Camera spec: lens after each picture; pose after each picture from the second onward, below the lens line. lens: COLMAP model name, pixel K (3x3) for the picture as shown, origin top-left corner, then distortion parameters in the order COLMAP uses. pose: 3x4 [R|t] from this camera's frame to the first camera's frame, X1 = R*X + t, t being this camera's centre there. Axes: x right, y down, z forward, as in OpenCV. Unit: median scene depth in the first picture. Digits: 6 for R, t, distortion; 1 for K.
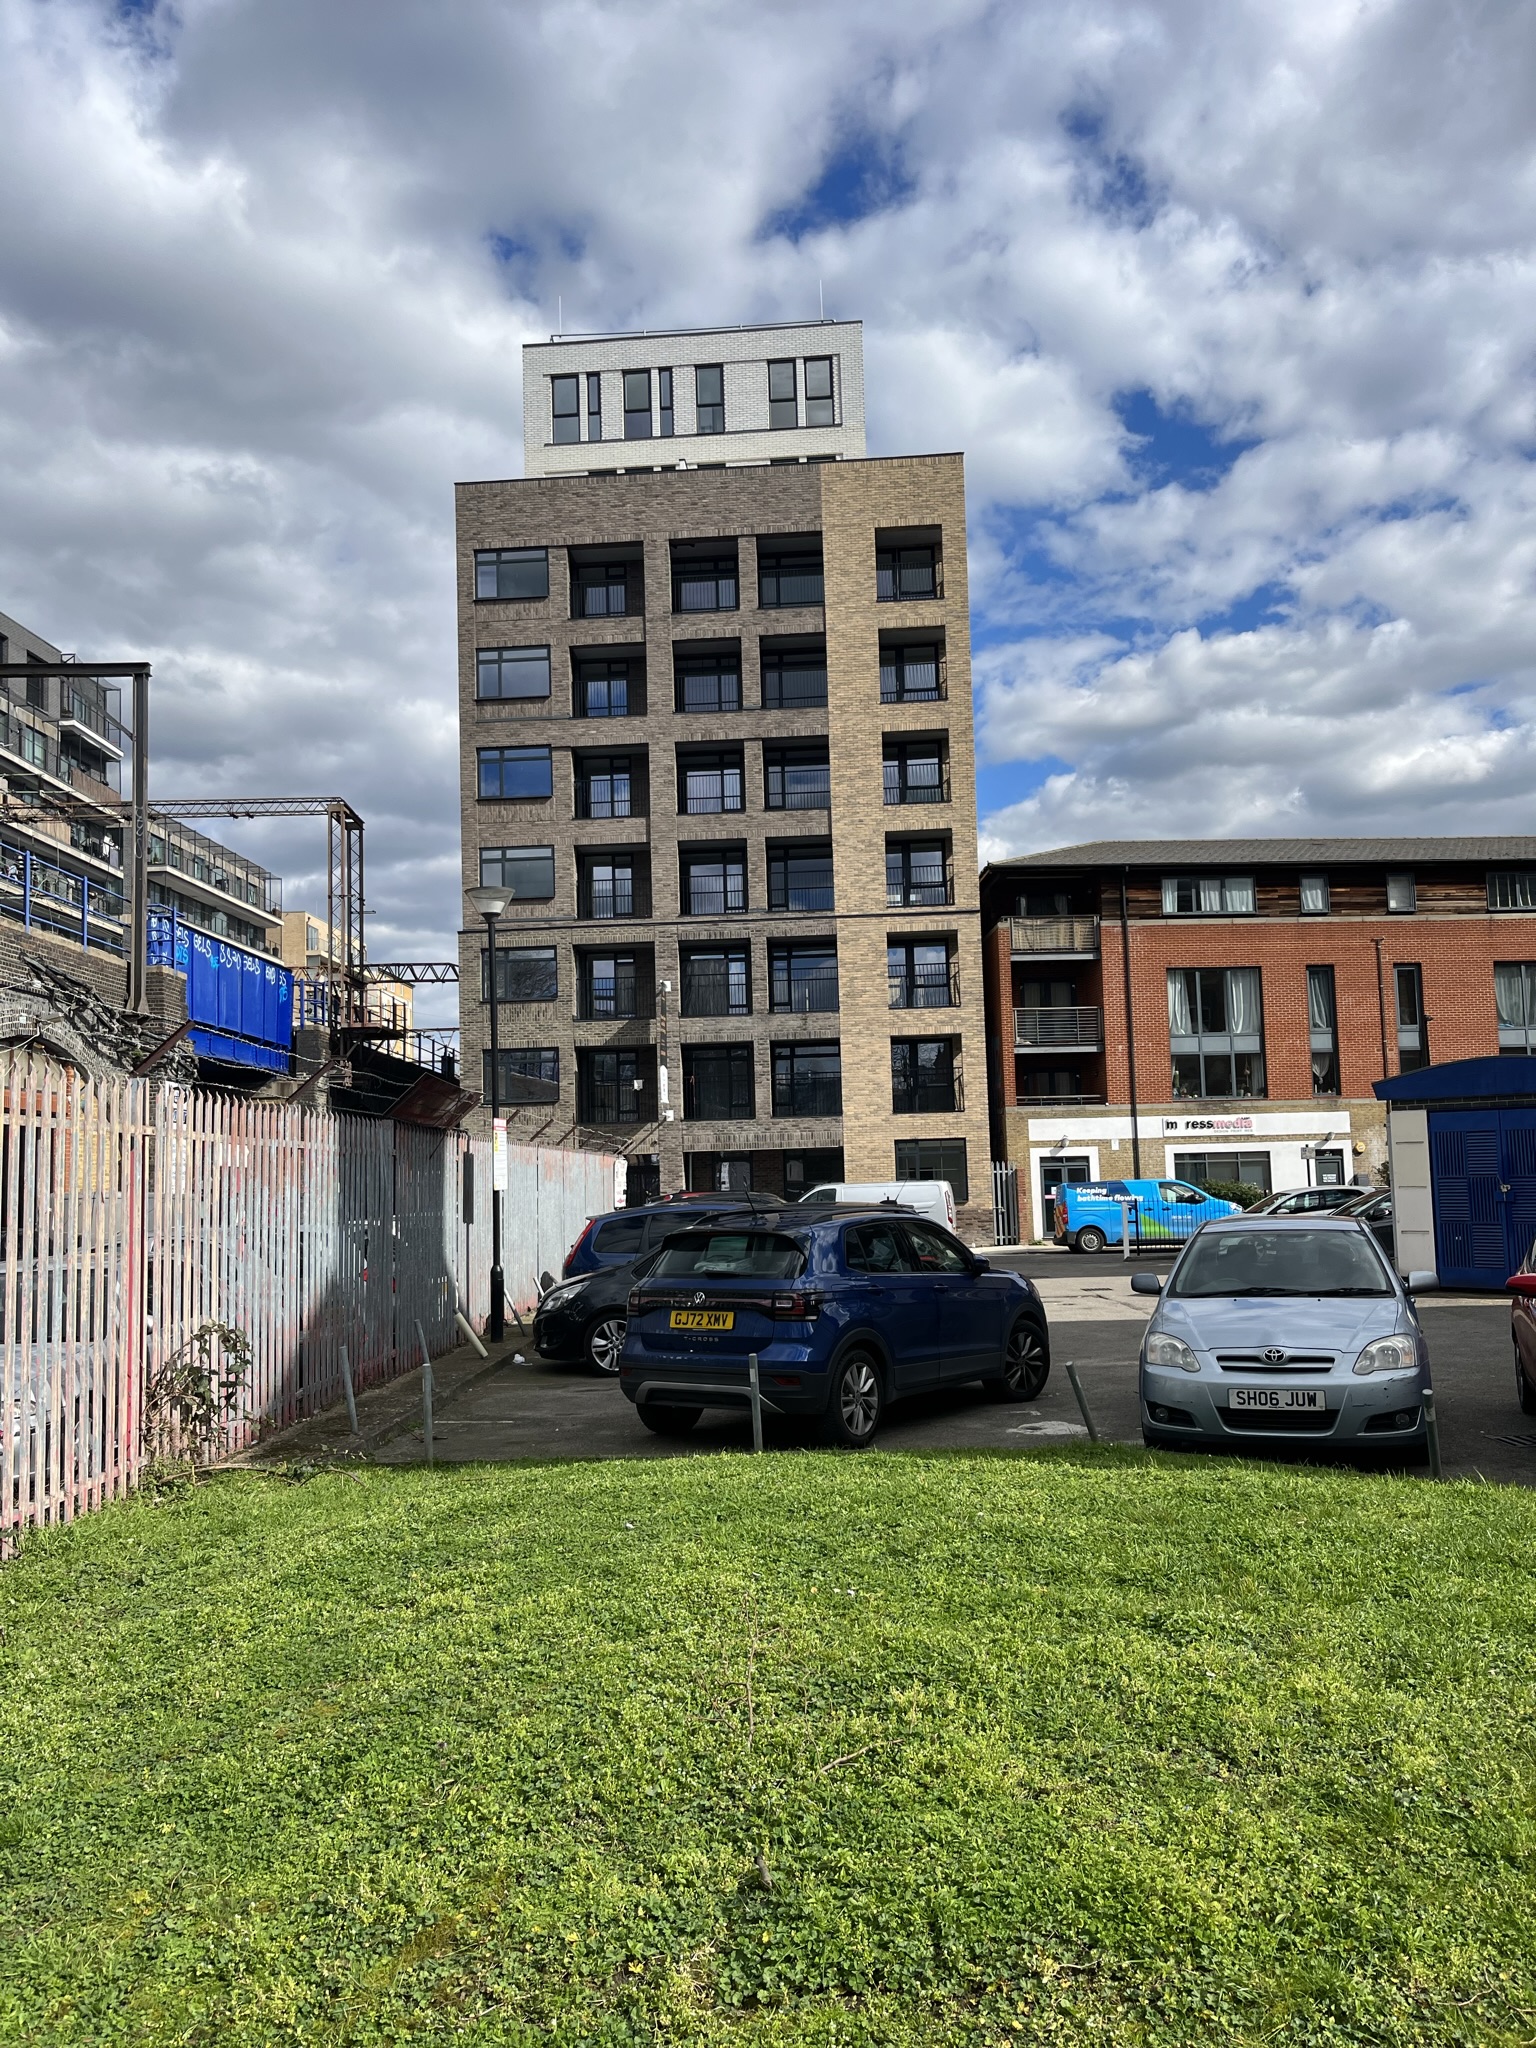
lens RADIAL K [[1589.0, 0, 770.4], [0, 1589.0, 992.7], [0, 0, 1]] dist [0.011916, 0.003854]
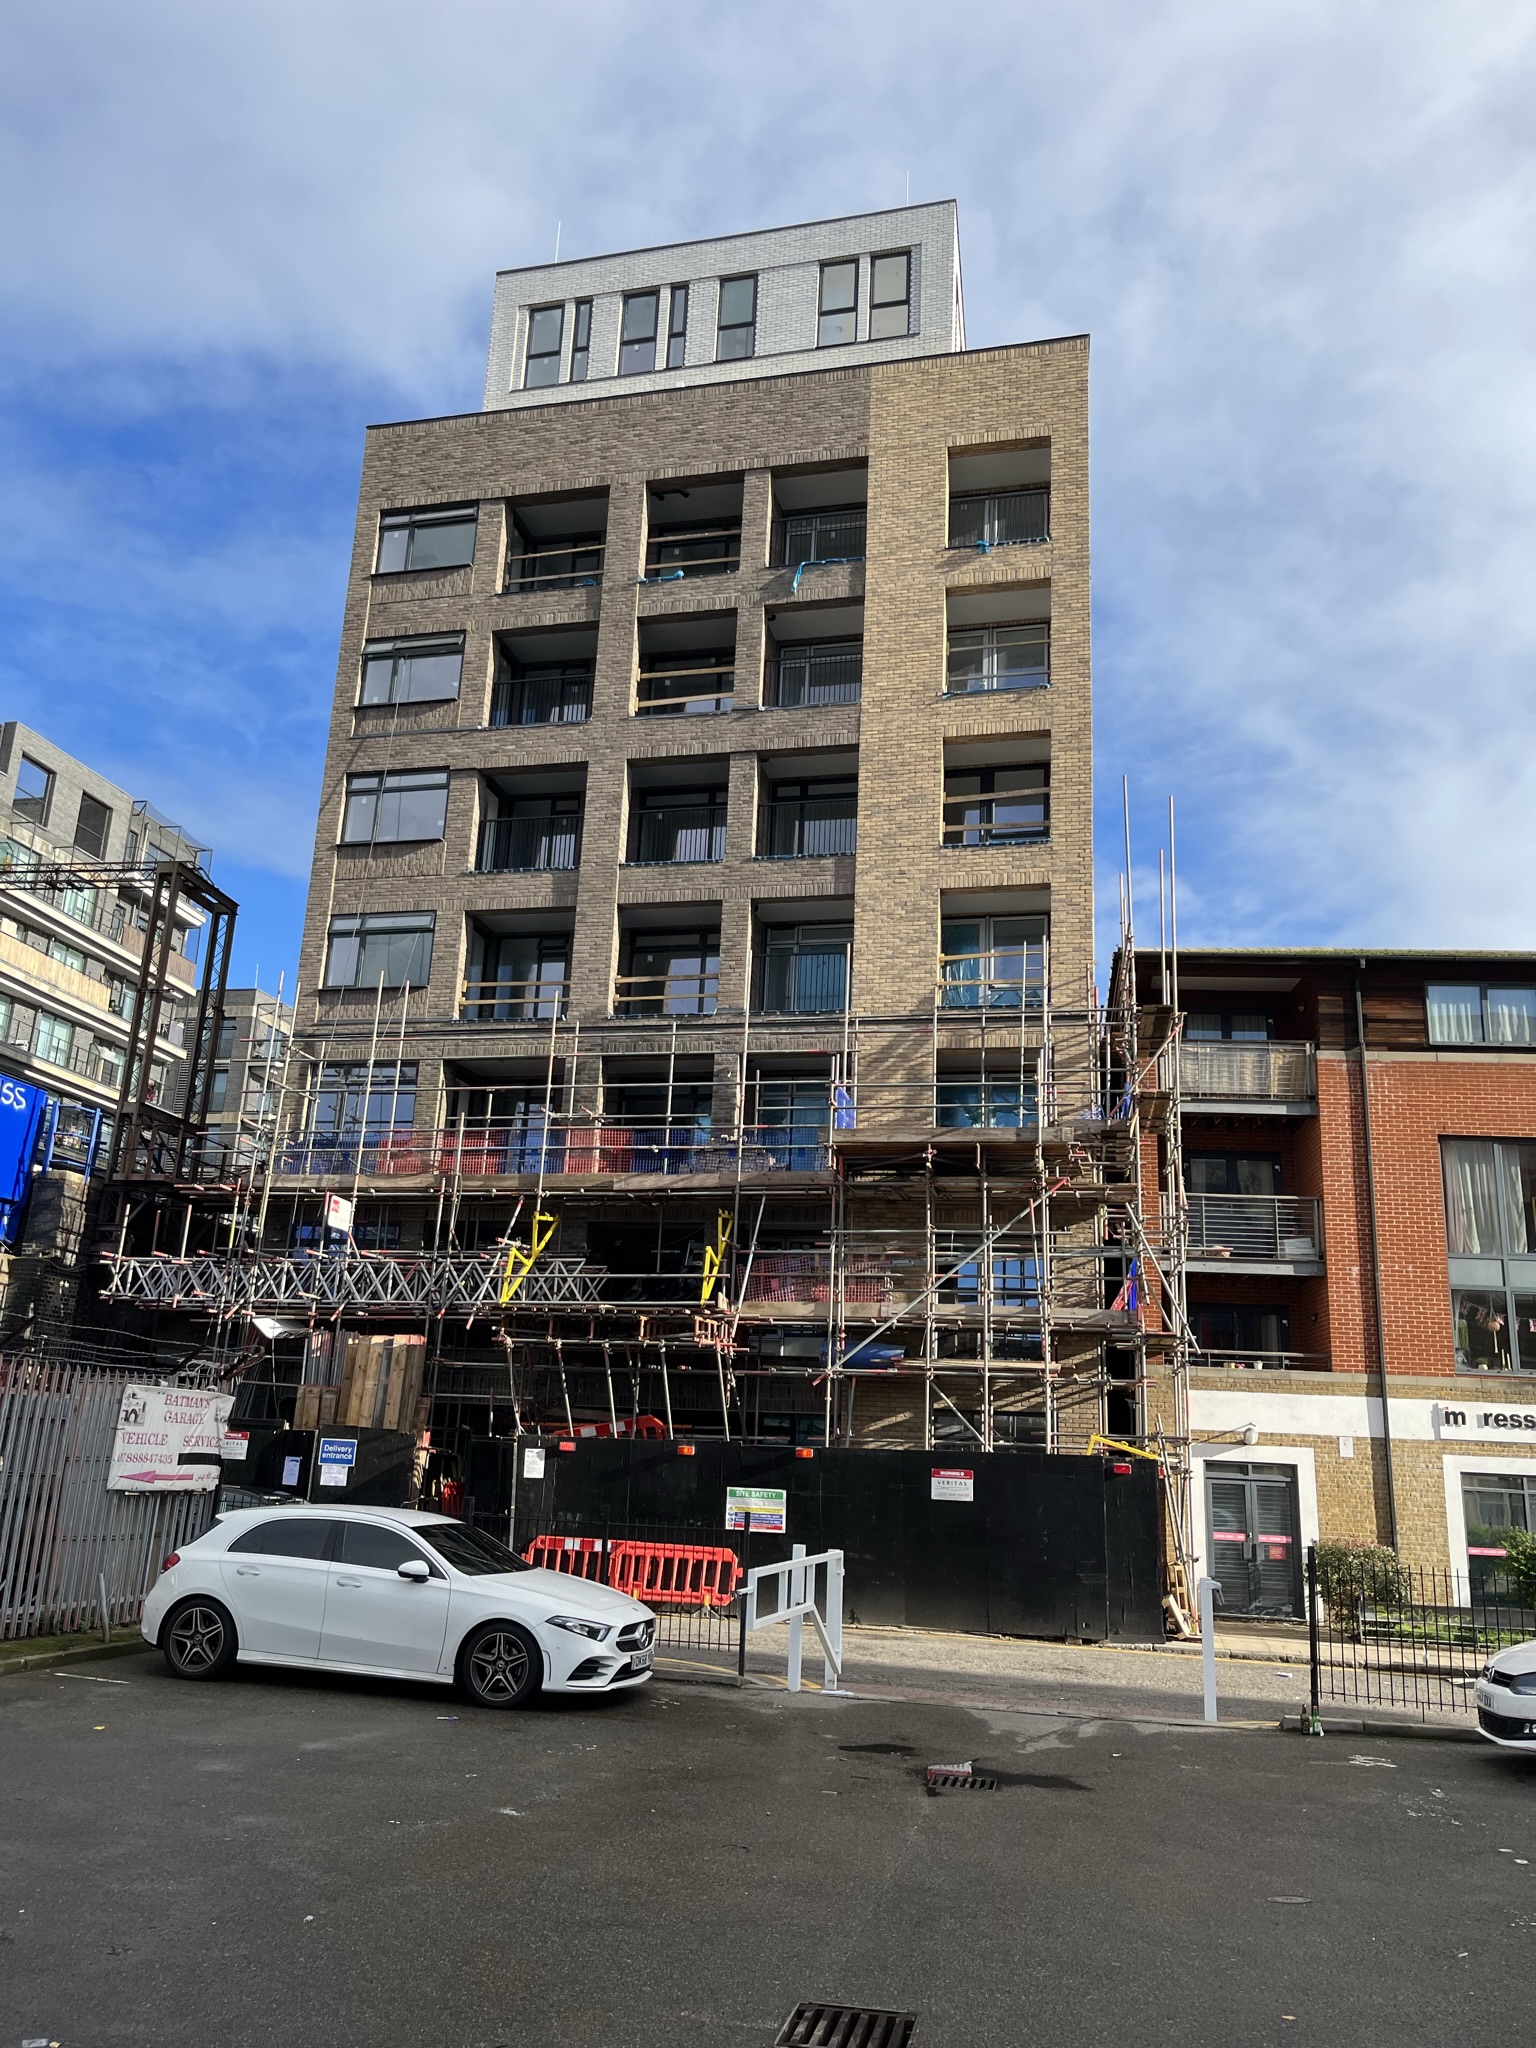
lens RADIAL K [[1589.0, 0, 770.4], [0, 1589.0, 992.7], [0, 0, 1]] dist [0.011916, 0.003854]
pose [[0.980604, 0.016206, -0.195327, 0.125434], [-0.052535, 0.981842, -0.182282, 0.051699], [0.188826, 0.189008, 0.963650, 0.396155]]
